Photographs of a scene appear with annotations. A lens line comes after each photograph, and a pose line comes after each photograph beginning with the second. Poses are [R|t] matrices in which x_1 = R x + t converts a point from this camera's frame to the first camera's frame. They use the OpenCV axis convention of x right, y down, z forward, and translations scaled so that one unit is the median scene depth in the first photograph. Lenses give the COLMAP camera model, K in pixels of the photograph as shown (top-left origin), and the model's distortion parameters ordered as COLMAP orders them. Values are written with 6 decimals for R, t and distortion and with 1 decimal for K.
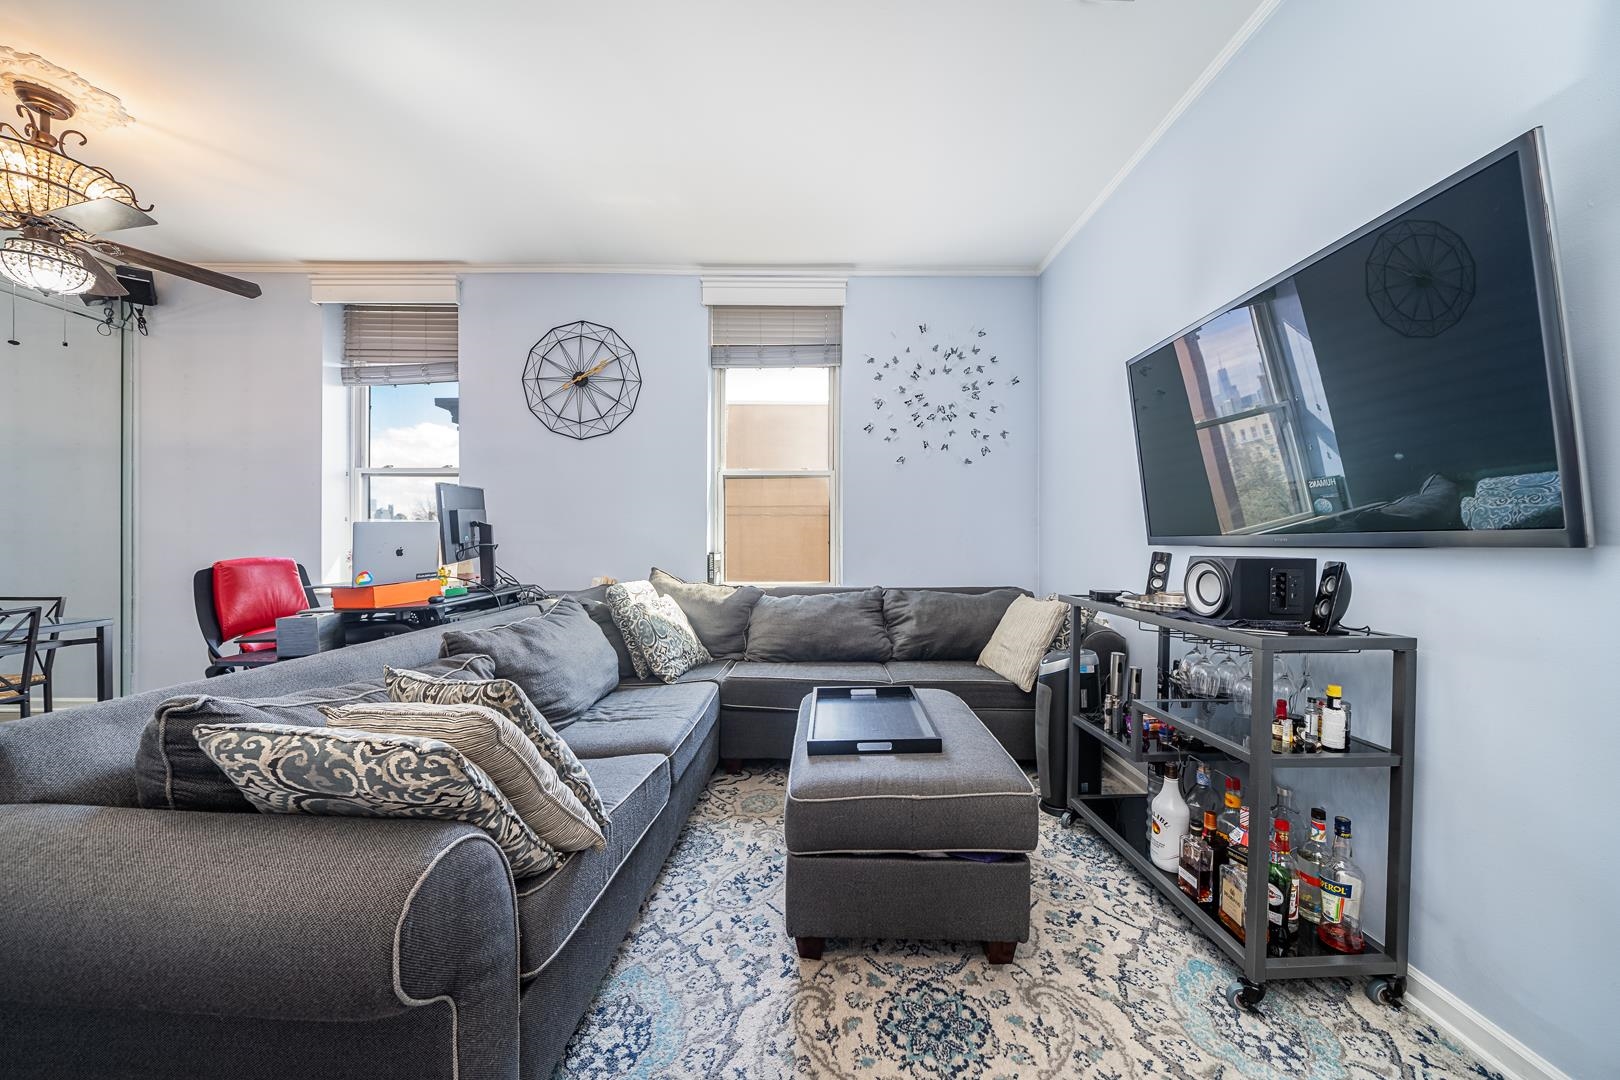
lens RADIAL K [[552.4, 0, 815.9], [0, 552.4, 542.0], [0, 0, 1]] dist [-0.004357, -0.000155]
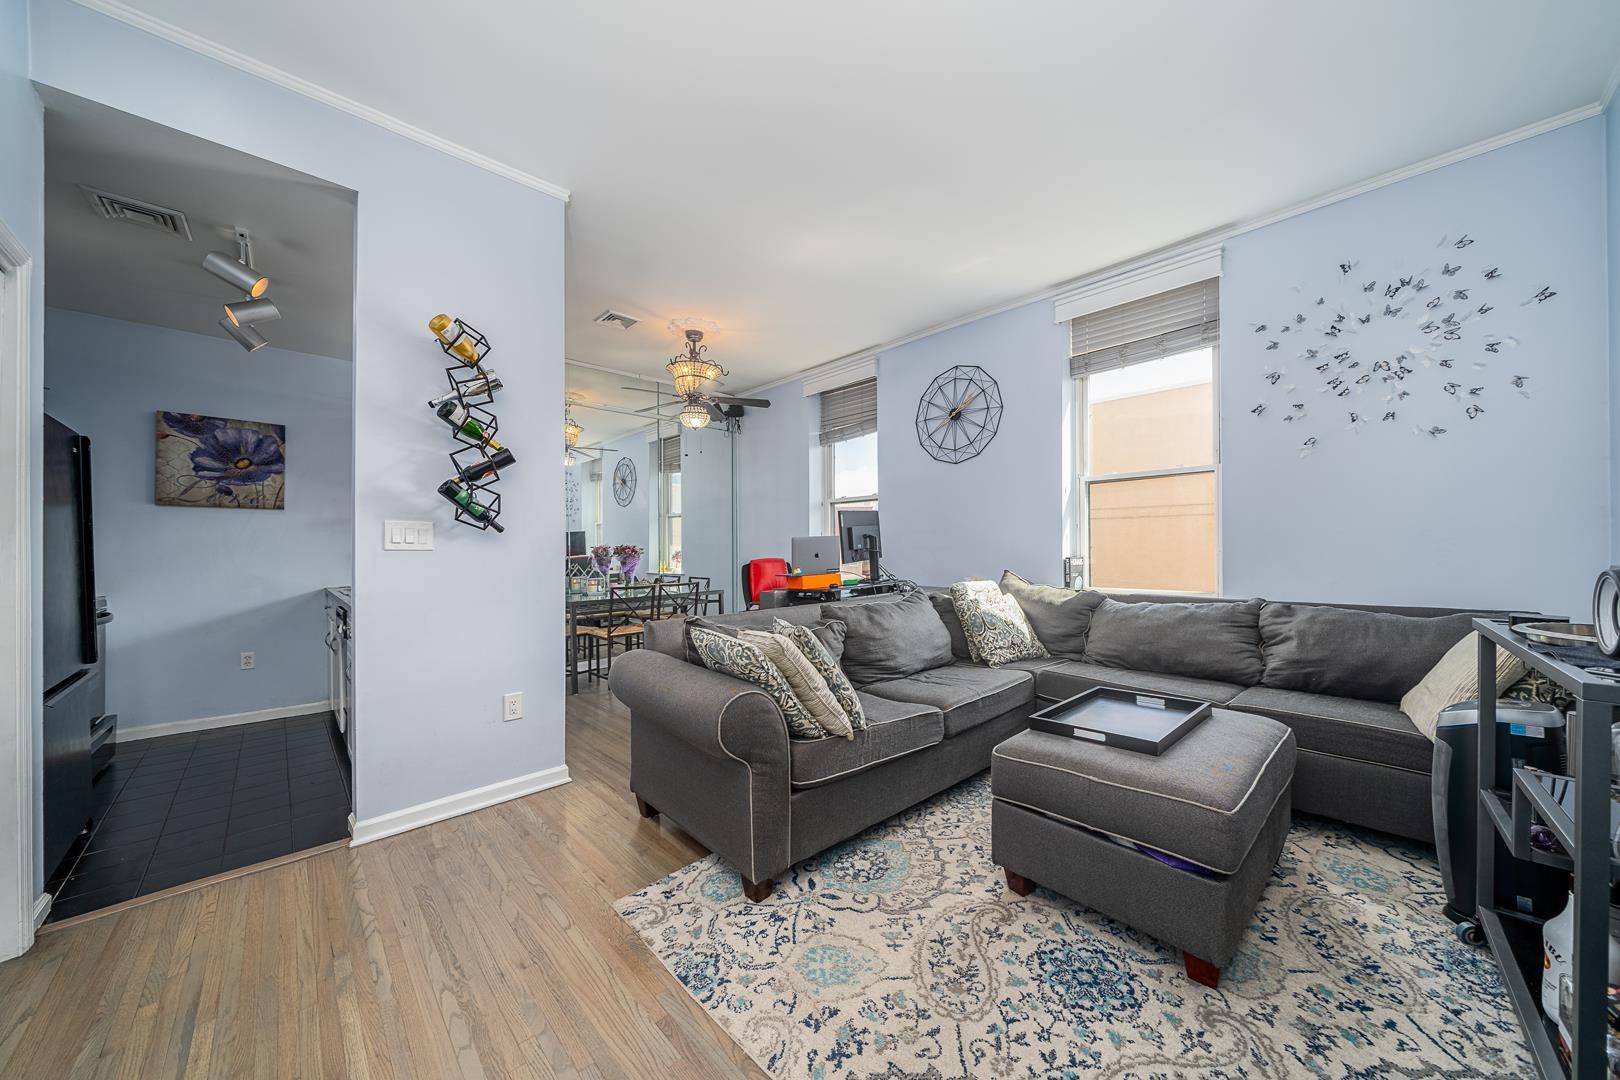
lens RADIAL K [[552.4, 0, 815.8], [0, 552.4, 544.1], [0, 0, 1]] dist [-0.004357, -0.000155]
pose [[0.691113, -0.011594, -0.722653, 0.308124], [0.007380, 0.999932, -0.008985, 0.000144], [0.722709, 0.000876, 0.691152, -0.082508]]
